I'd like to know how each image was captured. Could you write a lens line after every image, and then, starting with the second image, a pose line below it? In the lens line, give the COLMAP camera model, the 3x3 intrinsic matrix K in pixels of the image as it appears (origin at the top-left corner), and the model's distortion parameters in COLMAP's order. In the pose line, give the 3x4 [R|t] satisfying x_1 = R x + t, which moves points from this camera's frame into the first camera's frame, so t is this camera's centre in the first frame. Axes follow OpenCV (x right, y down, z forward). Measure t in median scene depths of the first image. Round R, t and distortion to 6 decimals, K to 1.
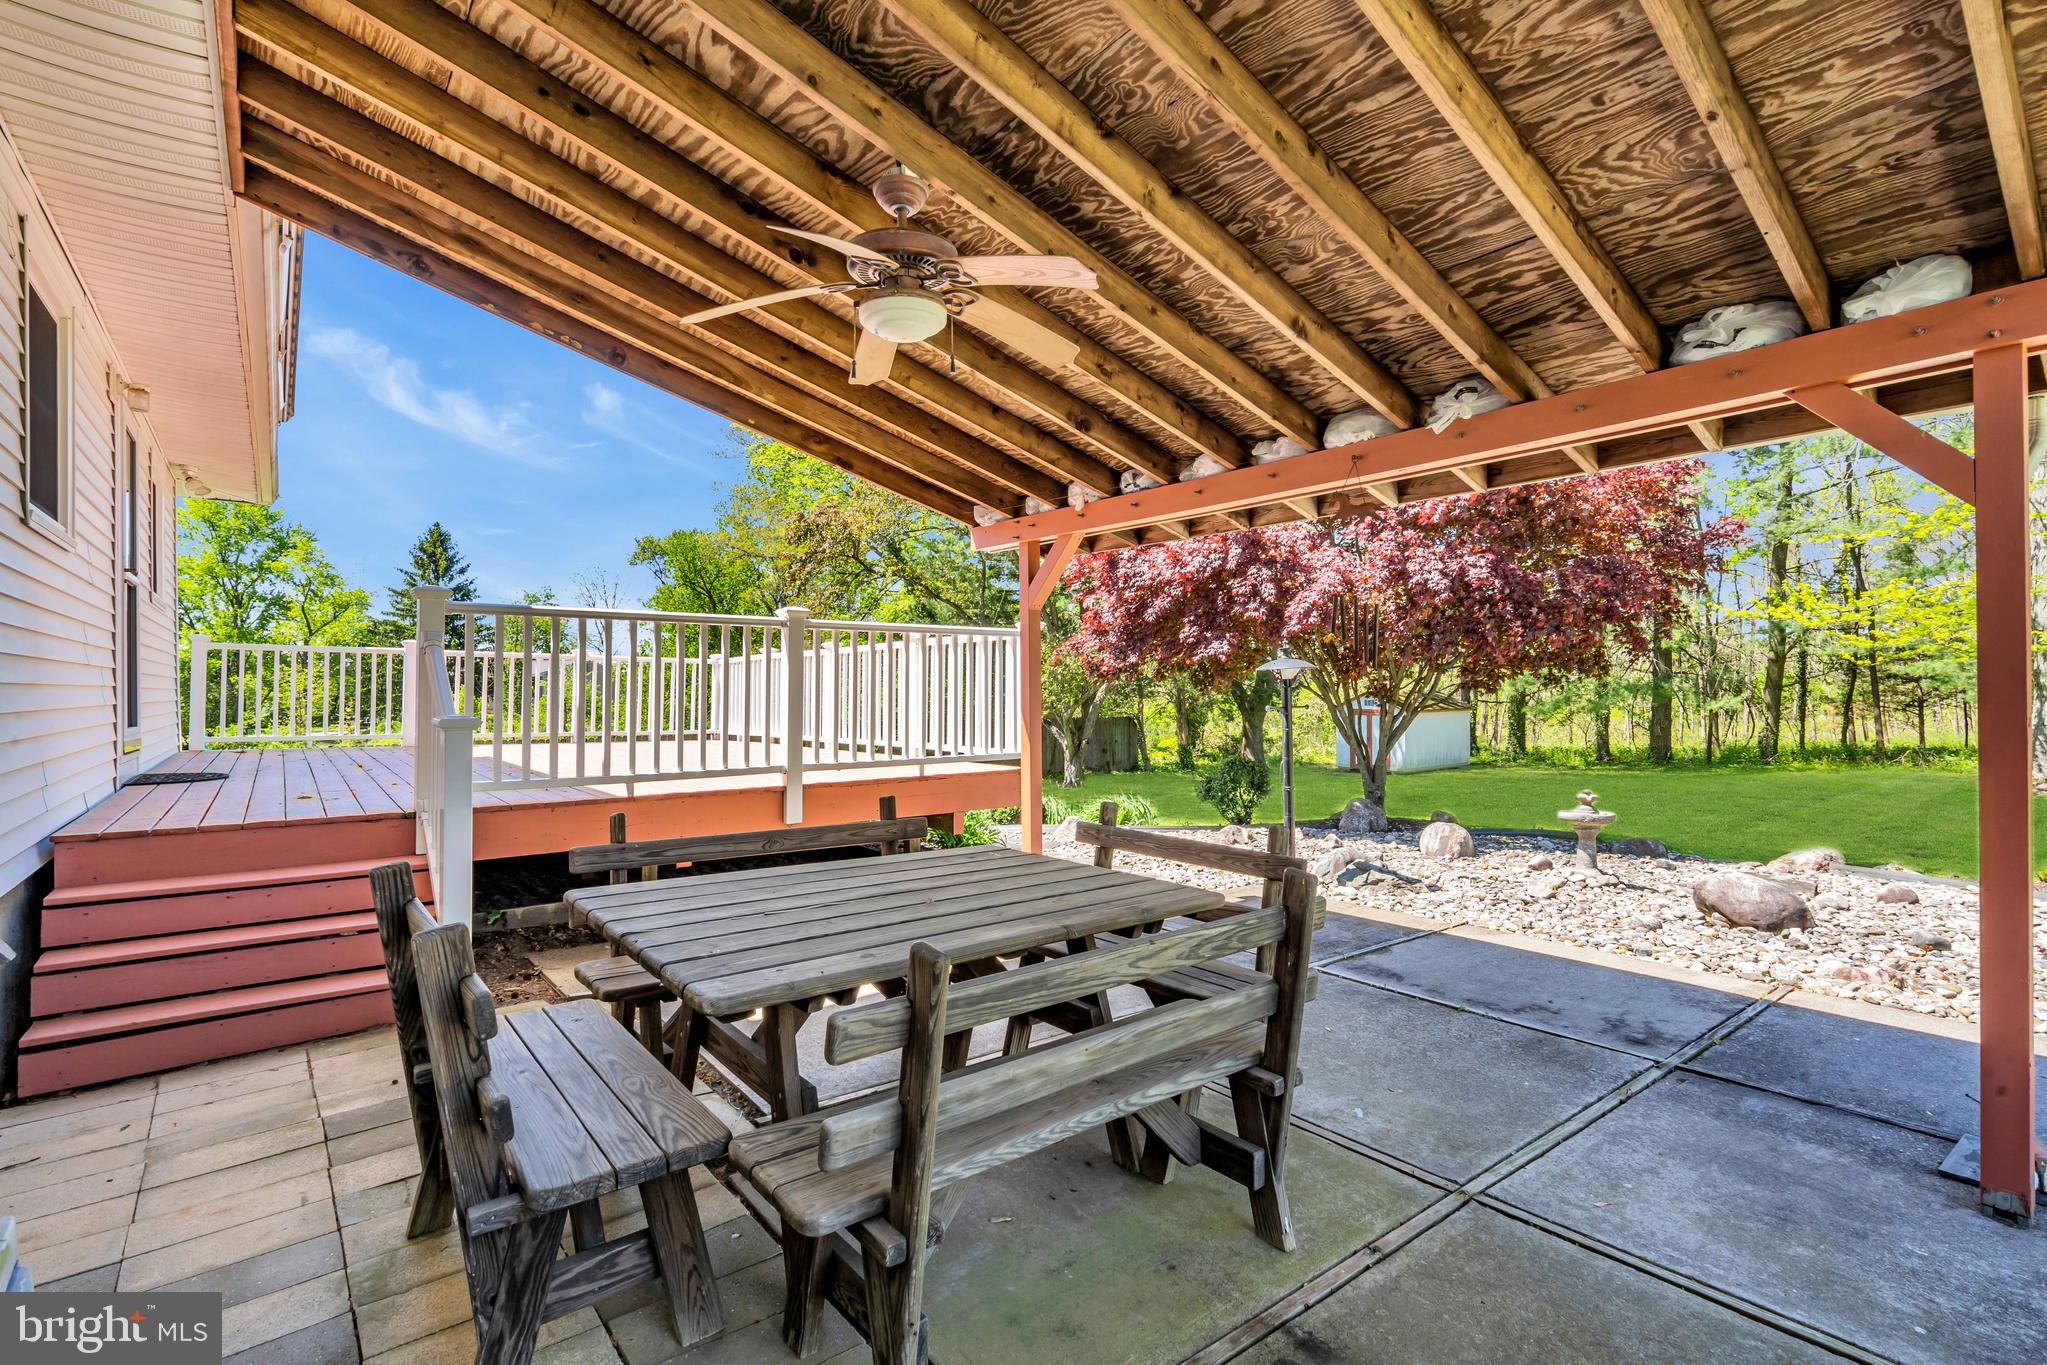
lens RADIAL K [[930.5, 0, 1029.7], [0, 930.5, 689.4], [0, 0, 1]] dist [0.011792, 0.000642]
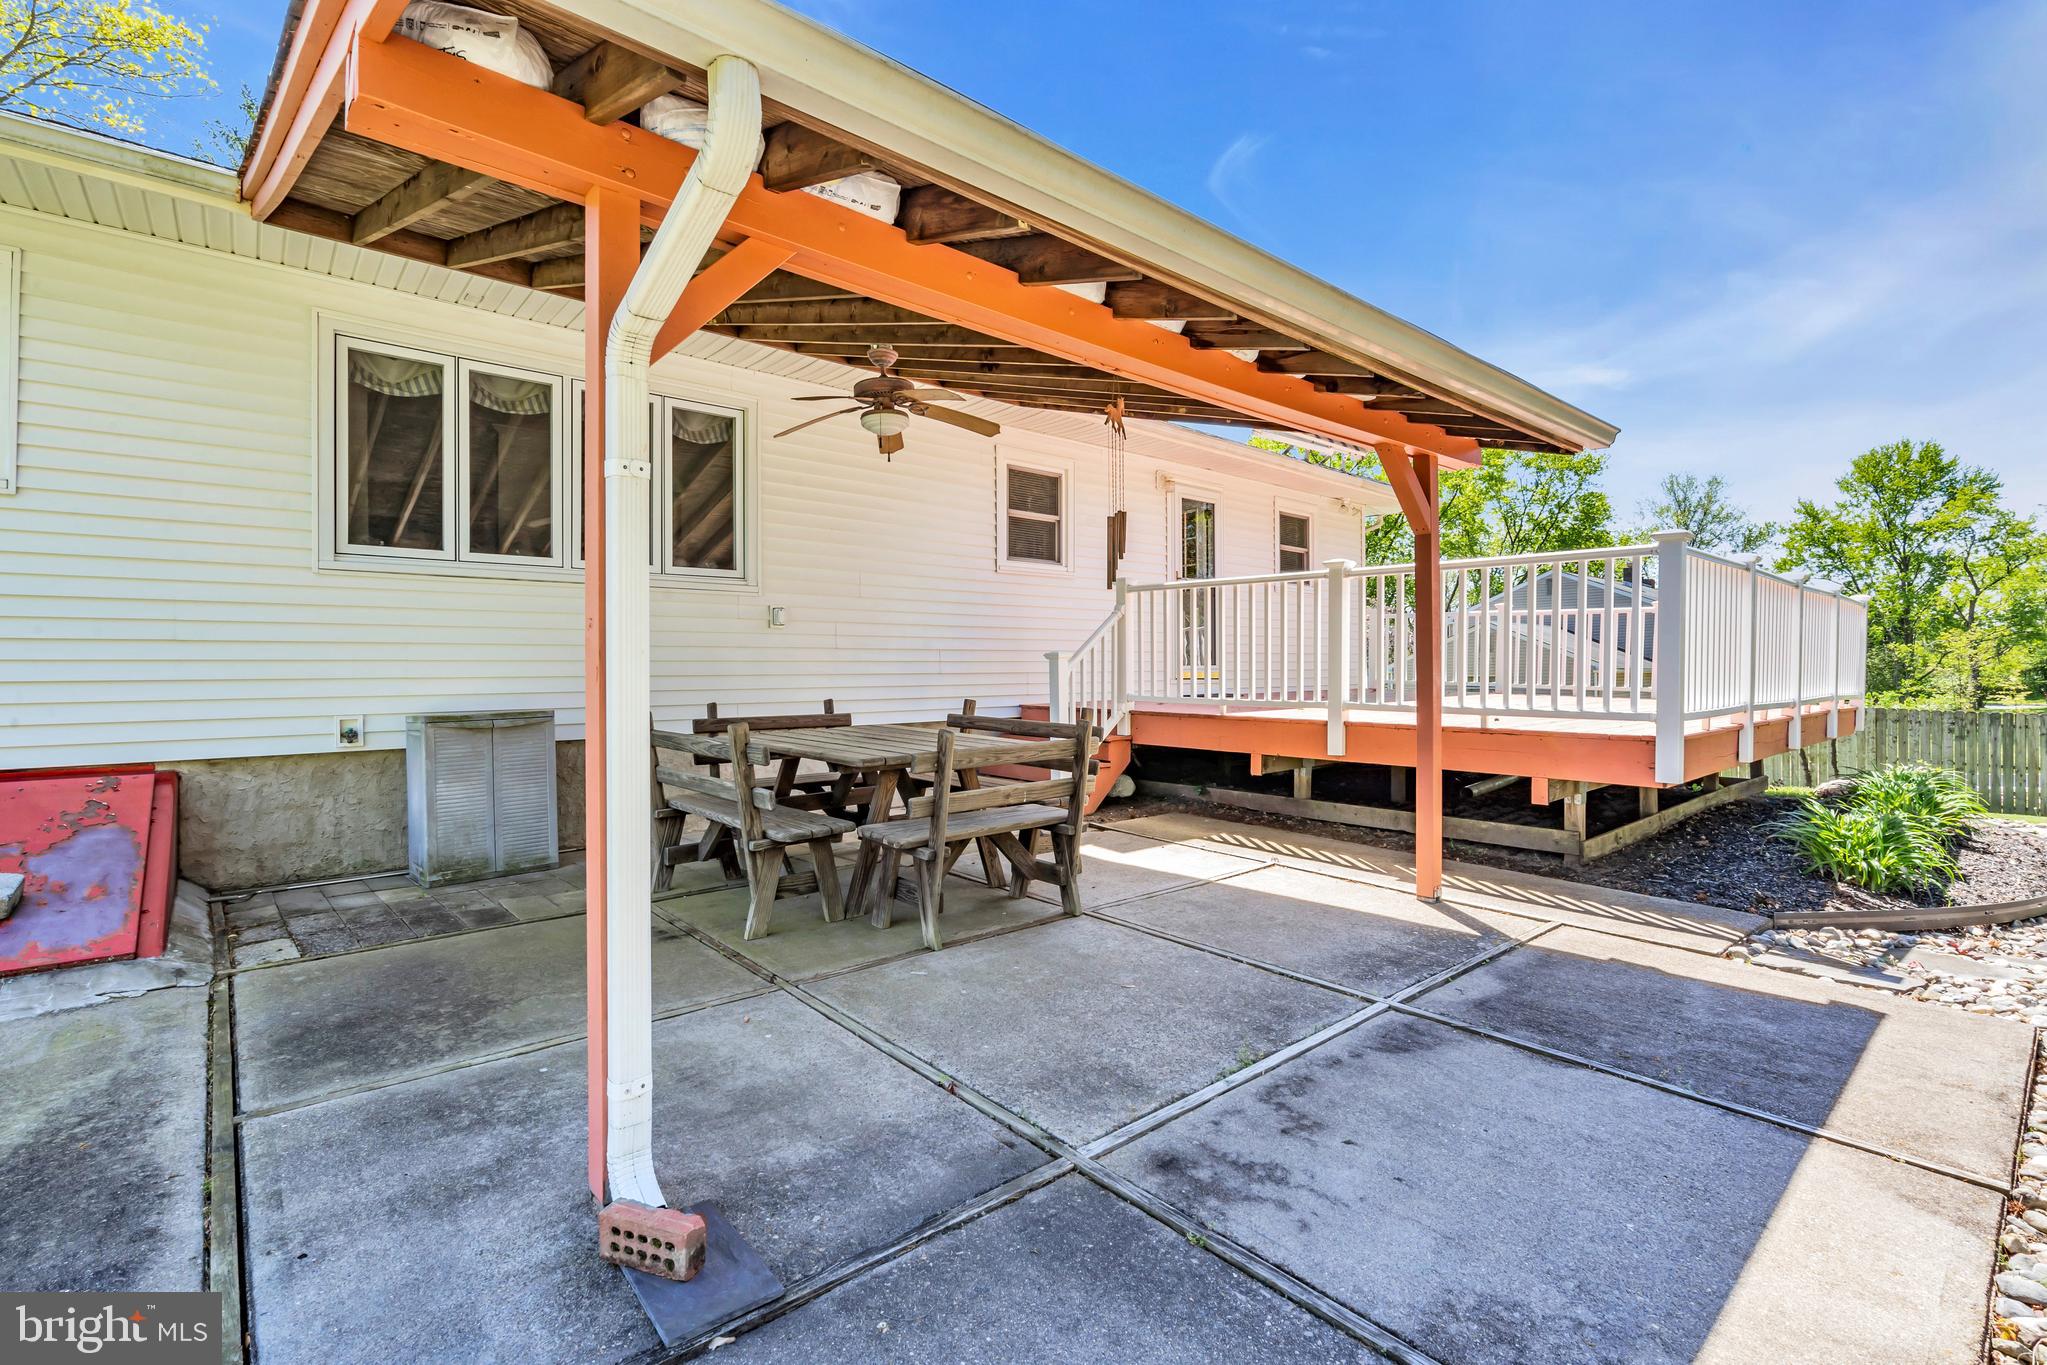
lens RADIAL K [[930.5, 0, 1022.5], [0, 930.5, 676.2], [0, 0, 1]] dist [0.011792, 0.000642]
pose [[0.045777, 0.012799, -0.998870, 1.127769], [0.004712, 0.999904, 0.013028, 0.046553], [0.998941, -0.005303, 0.045712, 0.795477]]
